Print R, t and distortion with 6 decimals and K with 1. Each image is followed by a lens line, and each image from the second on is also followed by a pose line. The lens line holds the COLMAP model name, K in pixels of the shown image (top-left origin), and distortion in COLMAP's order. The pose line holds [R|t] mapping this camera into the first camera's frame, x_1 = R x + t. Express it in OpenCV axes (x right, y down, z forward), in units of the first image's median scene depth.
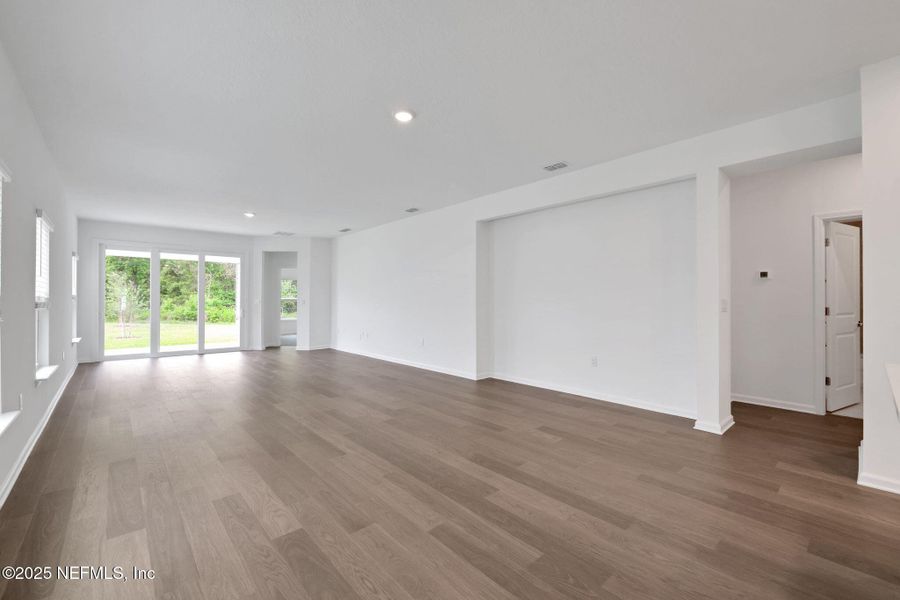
lens RADIAL K [[373.9, 0, 445.7], [0, 373.9, 294.7], [0, 0, 1]] dist [0.000087, 0.000030]
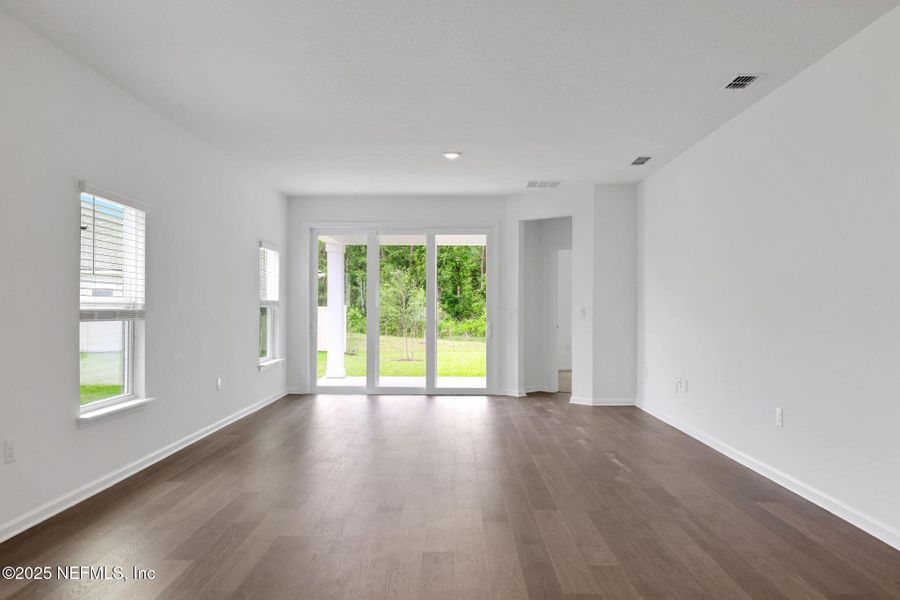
lens RADIAL K [[680.3, 0, 450.0], [0, 680.3, 300.0], [0, 0, 1]] dist [0.025582, 0.001117]
pose [[0.747595, -0.005784, -0.664129, 0.110545], [0.007611, 0.999971, -0.000142, 0.002232], [0.664111, -0.004949, 0.747618, 0.171560]]
